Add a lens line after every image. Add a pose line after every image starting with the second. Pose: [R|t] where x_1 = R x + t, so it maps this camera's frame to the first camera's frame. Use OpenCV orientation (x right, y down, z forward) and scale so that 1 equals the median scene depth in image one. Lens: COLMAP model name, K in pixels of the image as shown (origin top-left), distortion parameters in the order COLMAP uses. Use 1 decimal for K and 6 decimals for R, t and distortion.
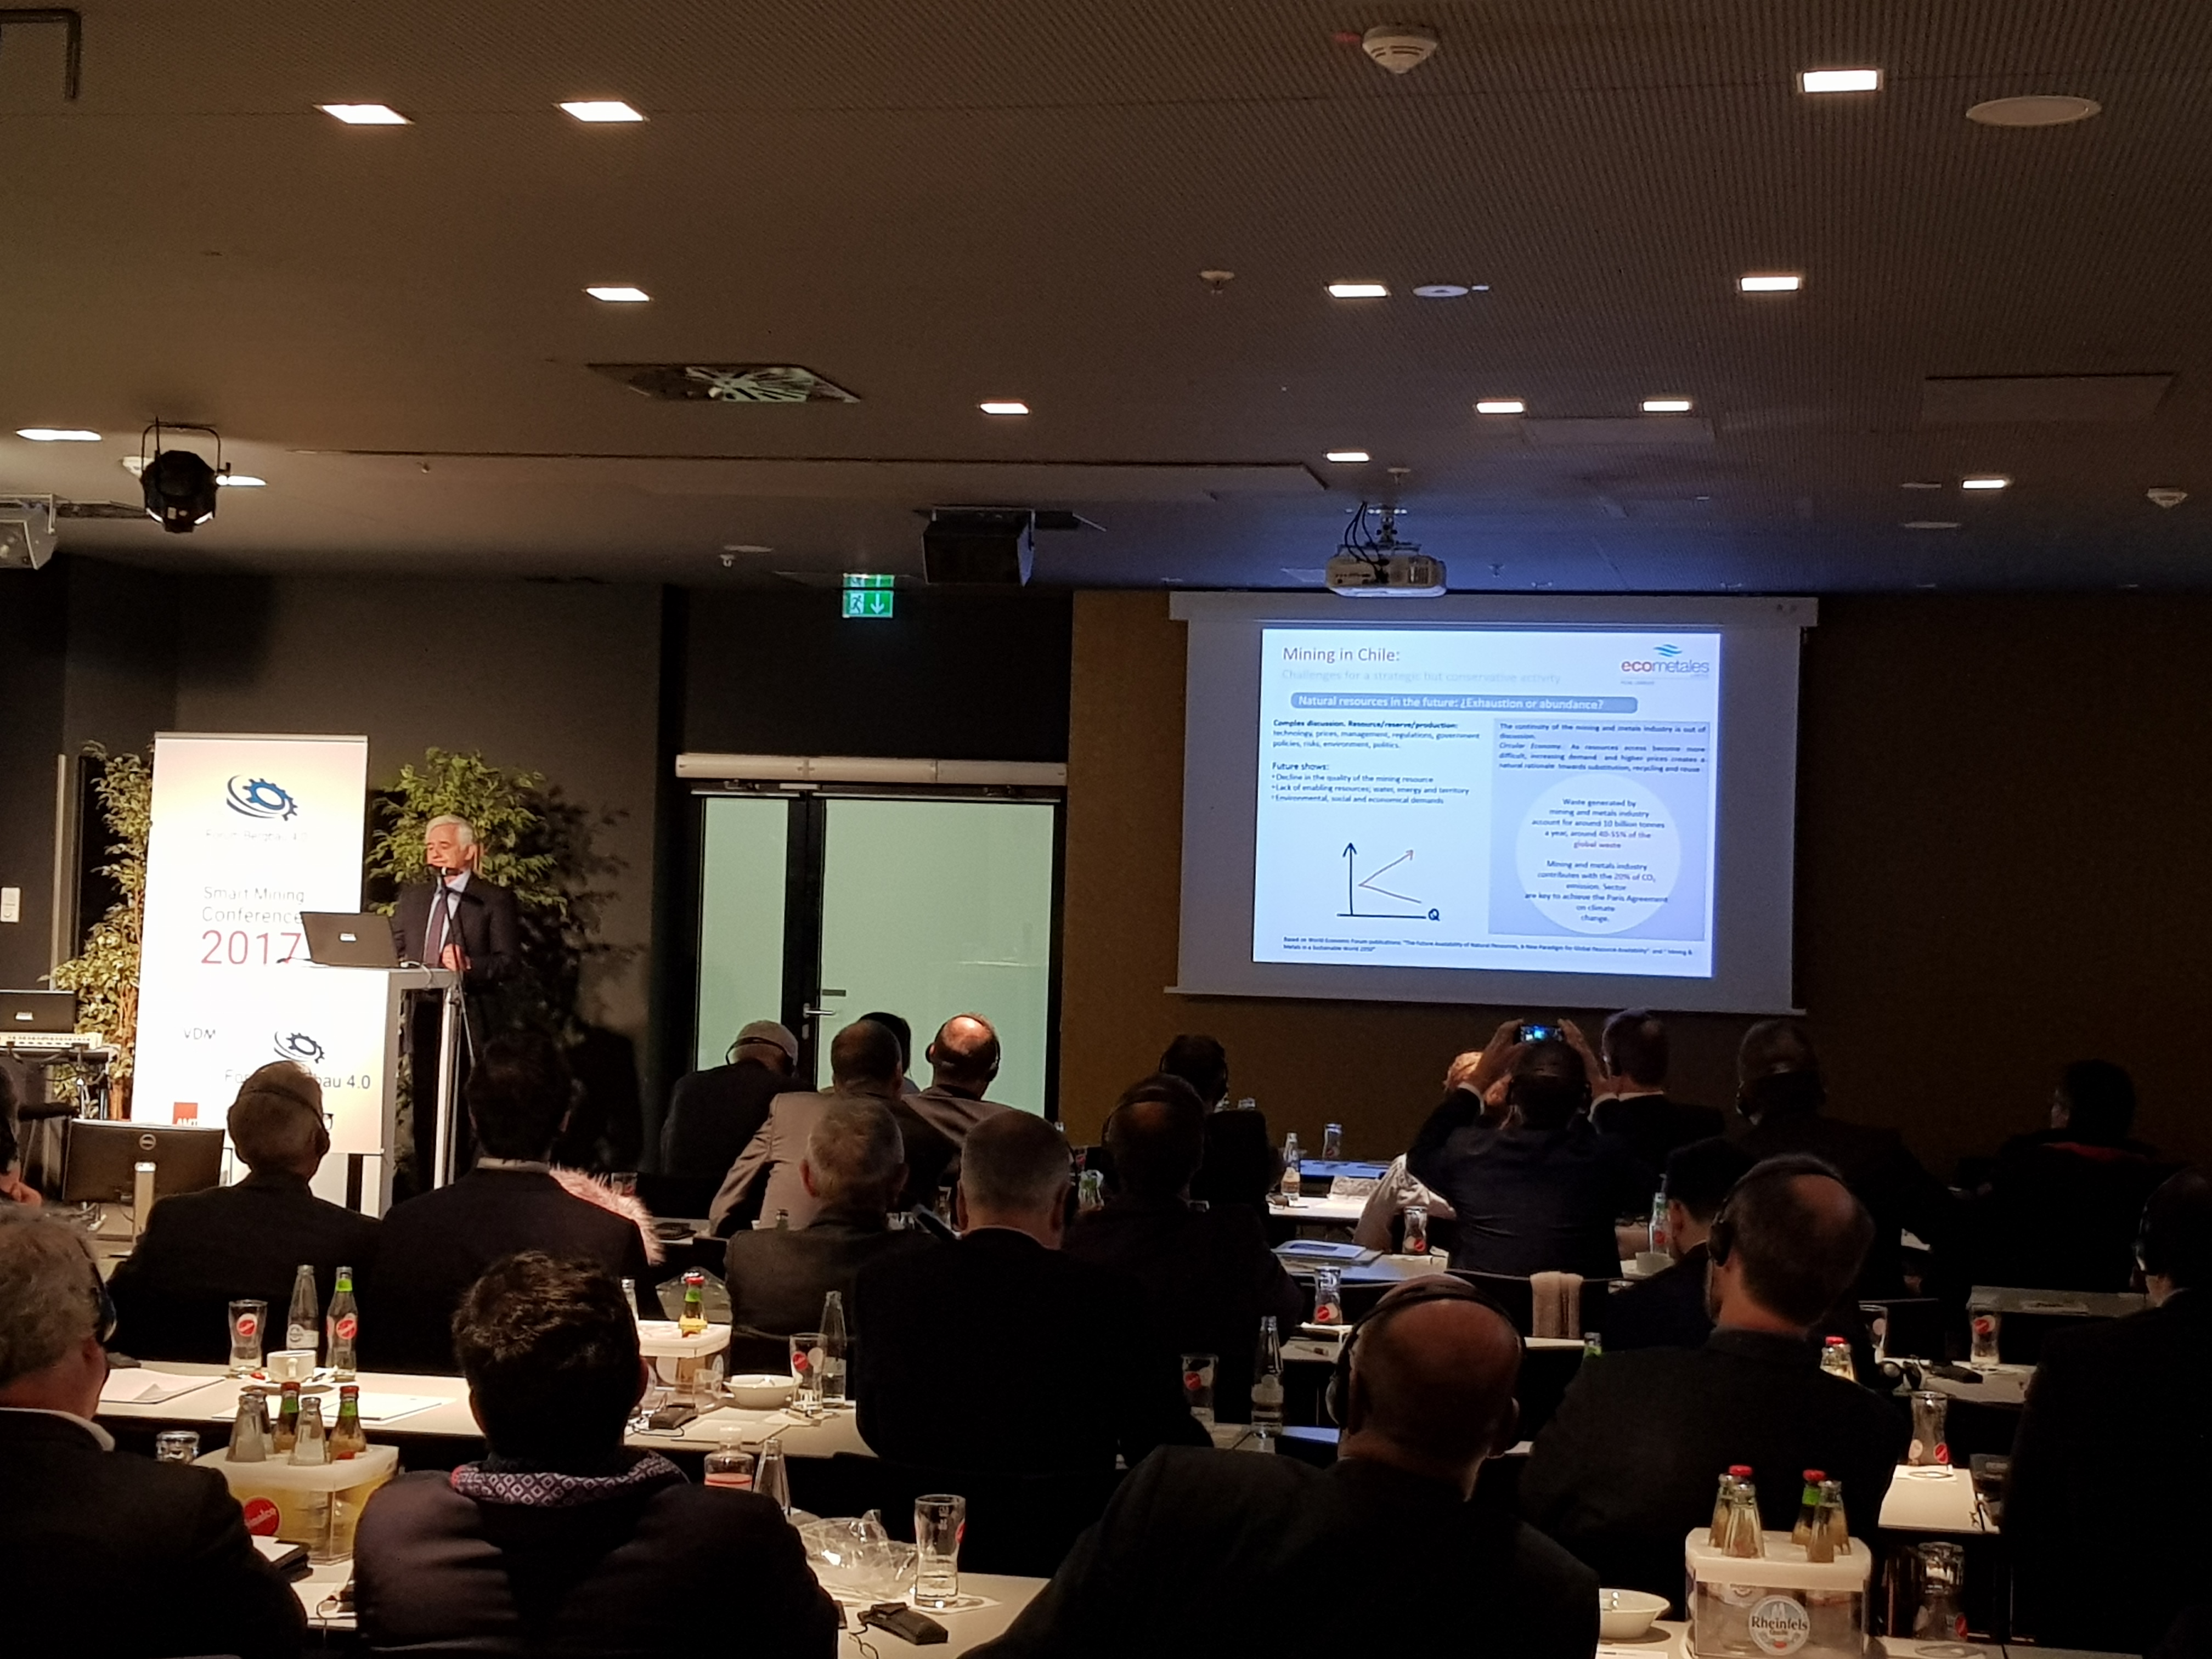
lens RADIAL K [[3472.8, 0, 1103.4], [0, 3472.8, 792.7], [0, 0, 1]] dist [0.126375, -0.264673]
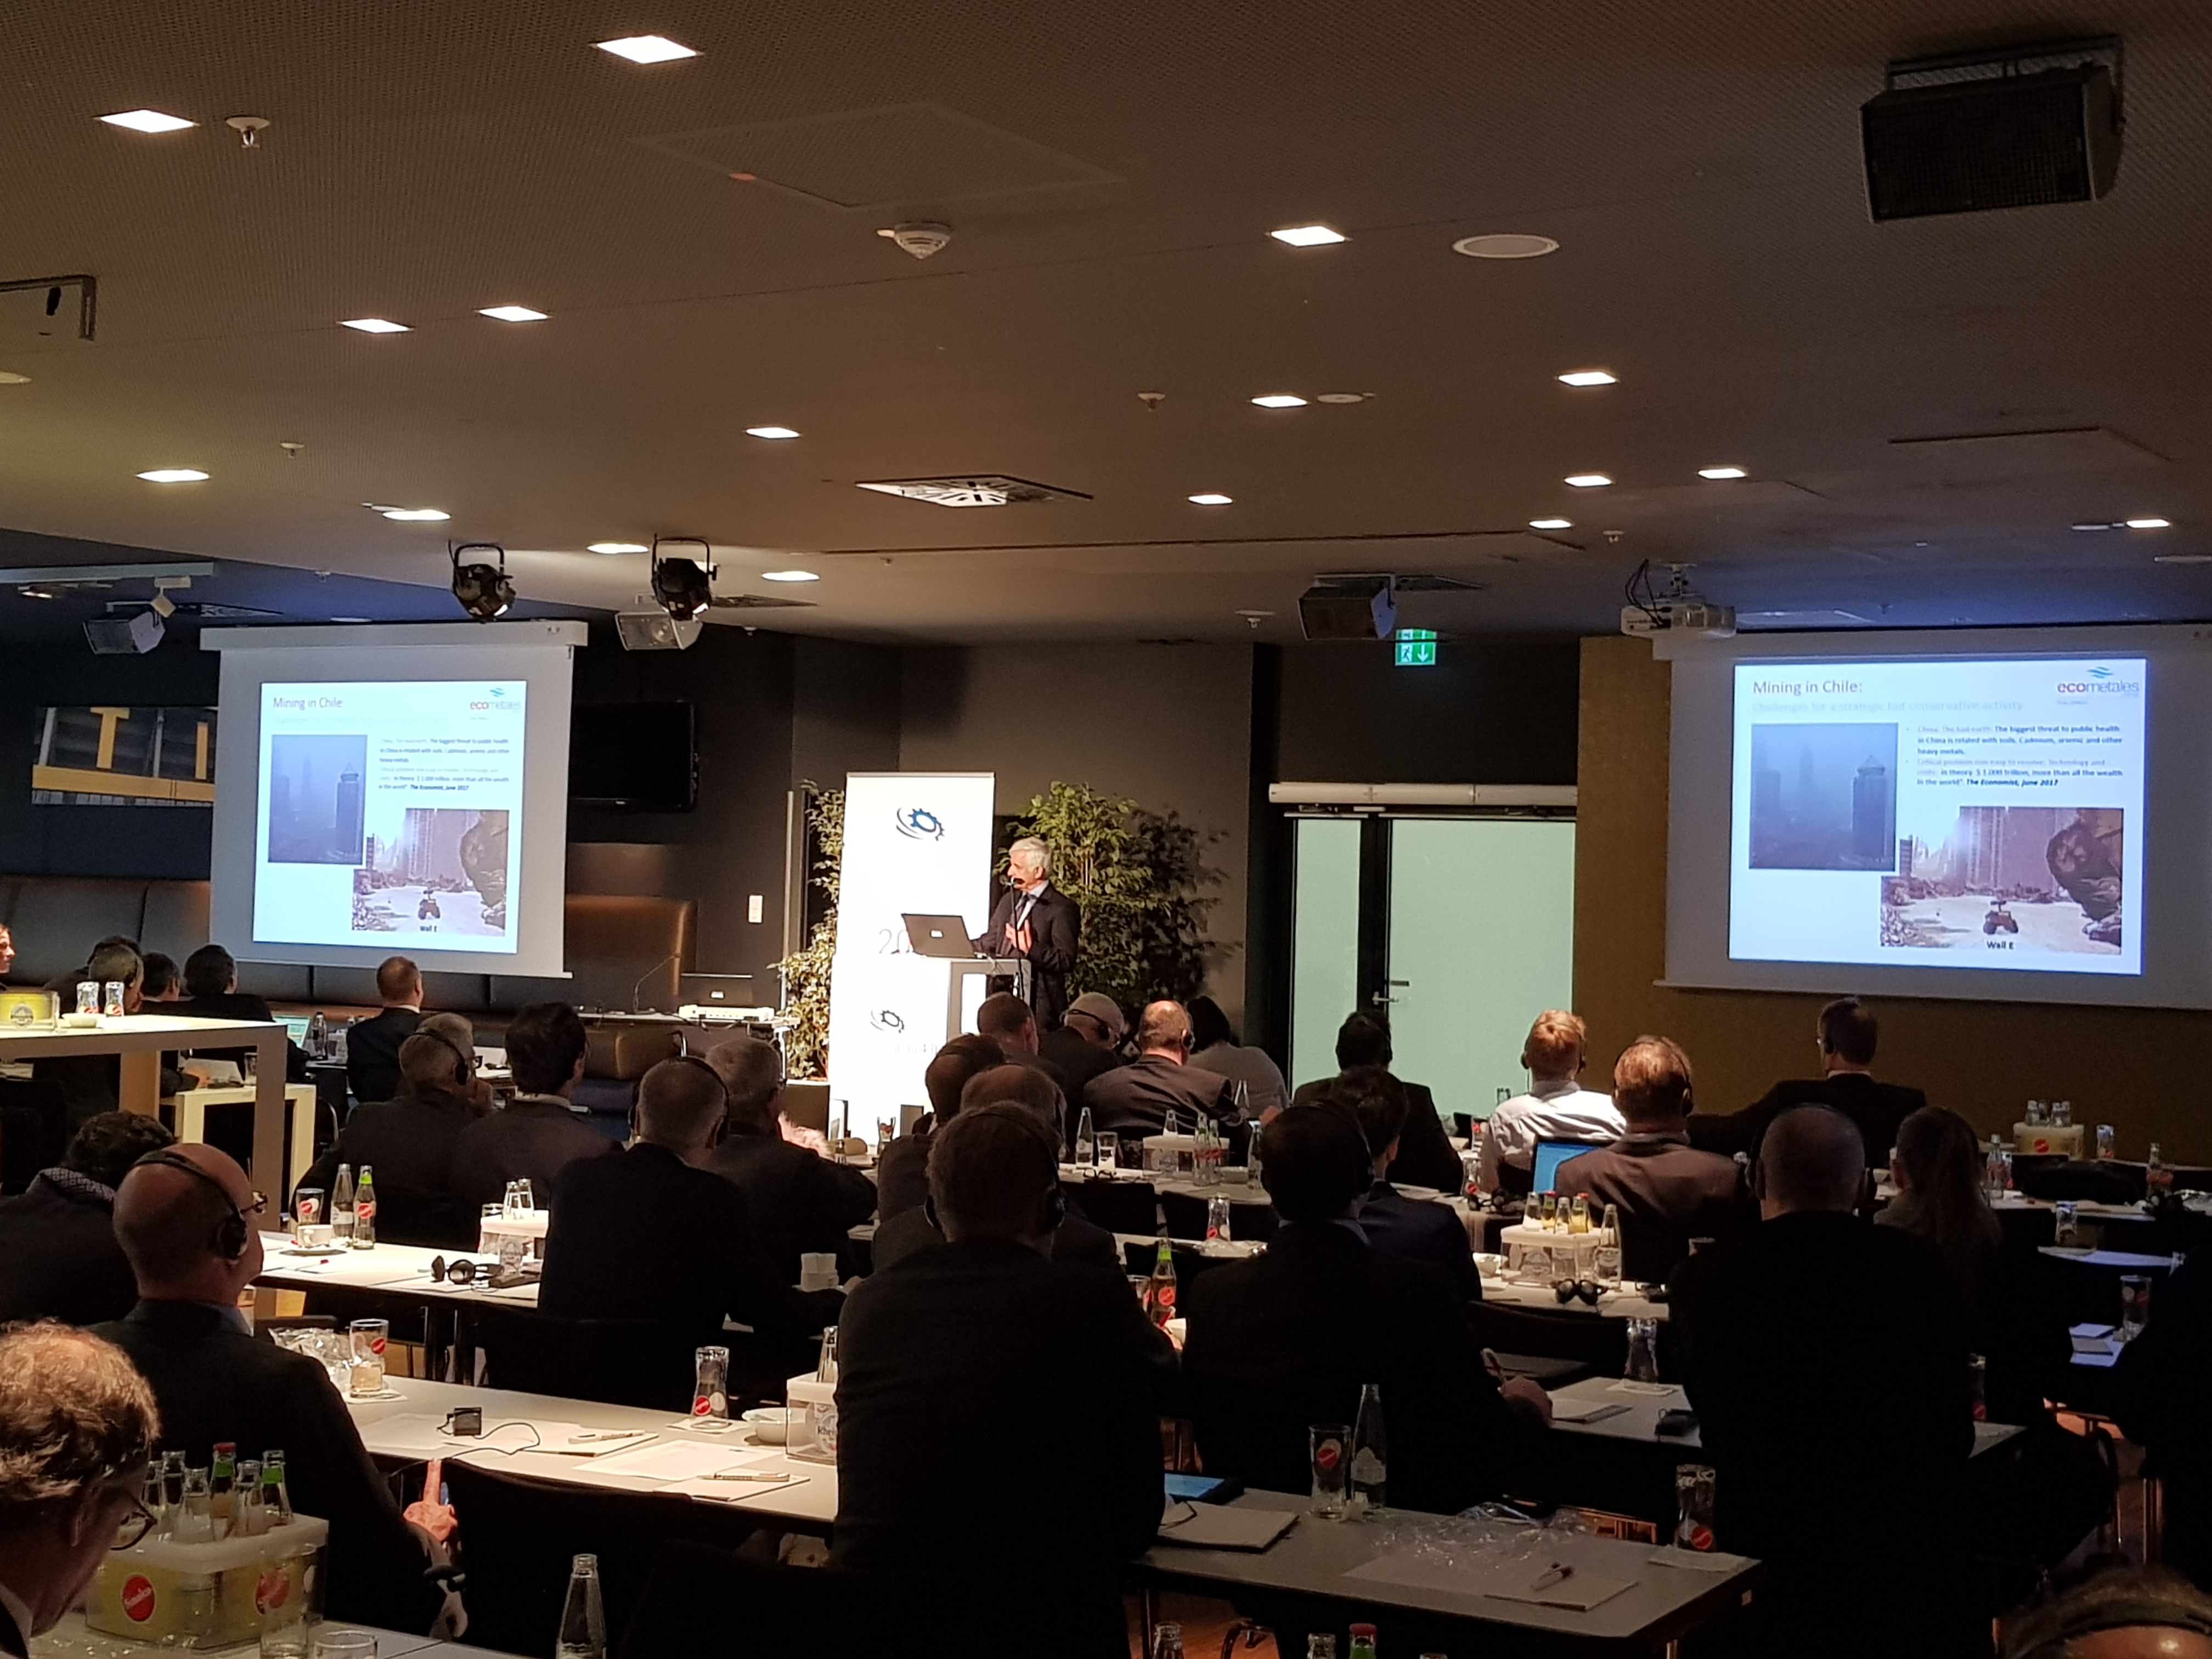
lens RADIAL K [[3075.4, 0, 1138.6], [0, 3075.4, 772.4], [0, 0, 1]] dist [0.132934, -0.321906]
pose [[0.946448, -0.015710, -0.322473, 0.191954], [0.011129, 0.999809, -0.016045, 0.001832], [0.322663, 0.011597, 0.946443, -0.022167]]
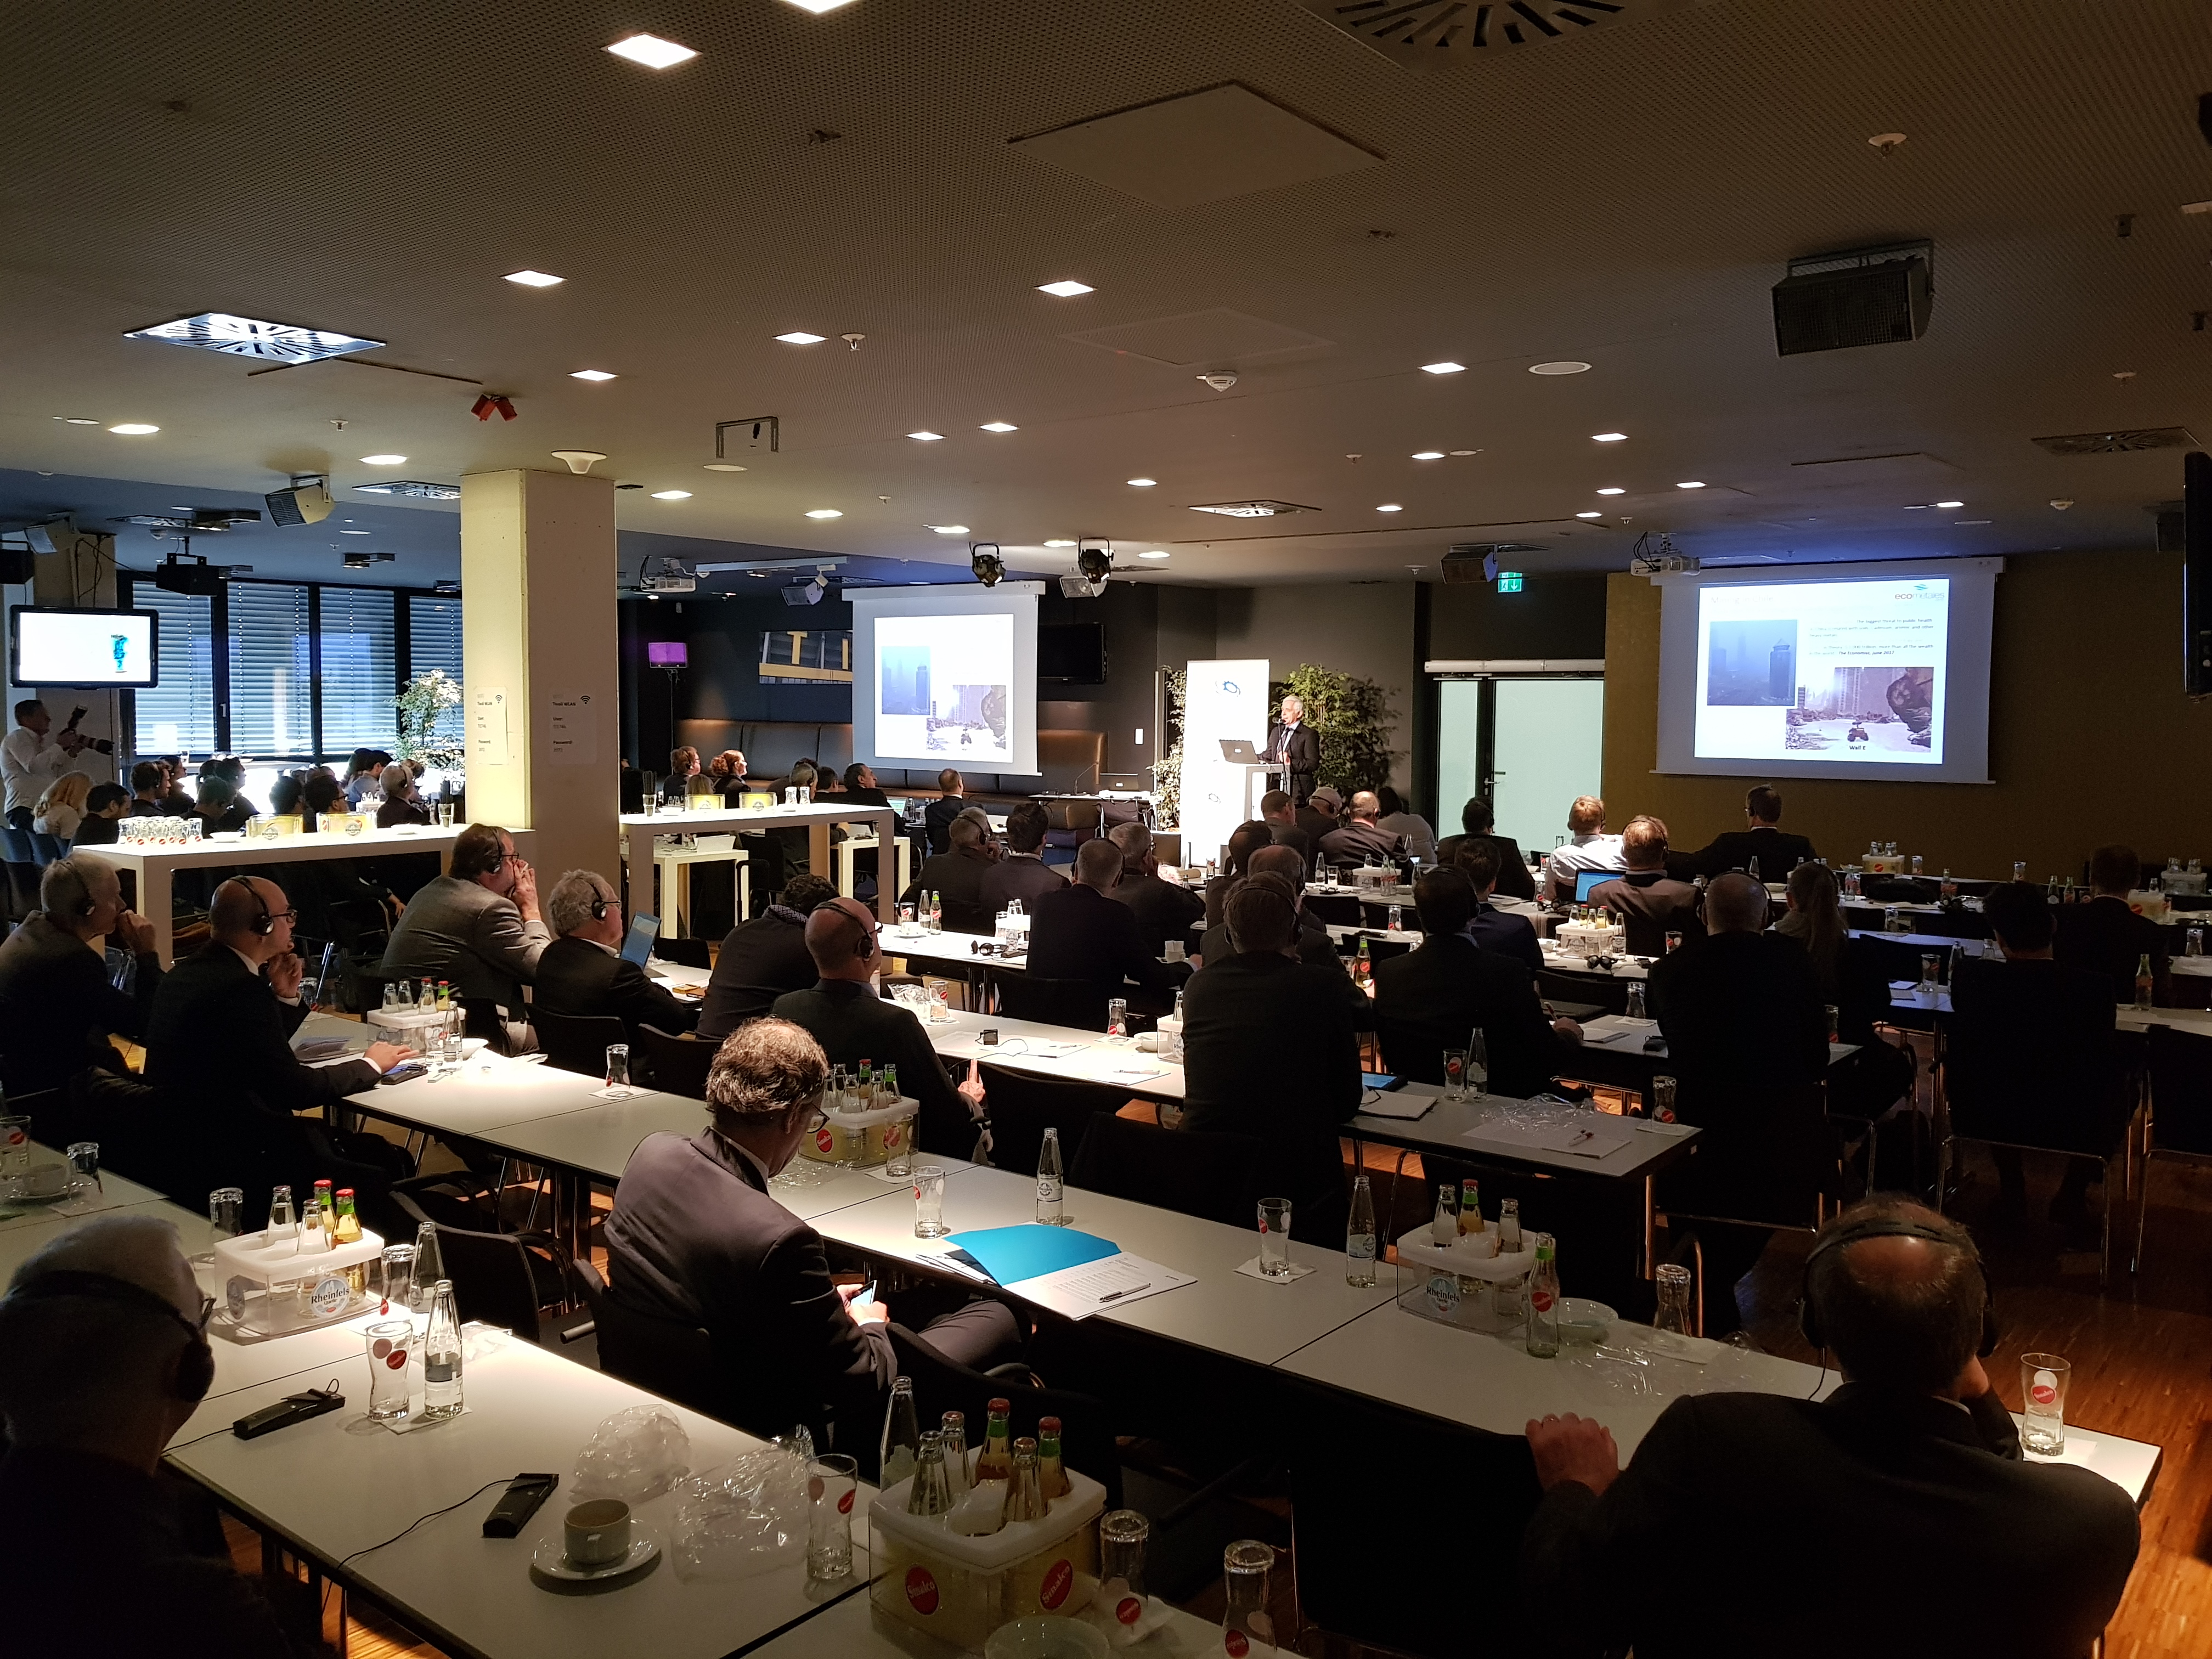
lens RADIAL K [[1698.7, 0, 1127.1], [0, 1698.7, 804.0], [0, 0, 1]] dist [0.120871, -0.267190]
pose [[0.895732, 0.005428, -0.444560, 0.193480], [0.030313, 0.996853, 0.073249, -0.006613], [0.443559, -0.079087, 0.892749, -0.021727]]
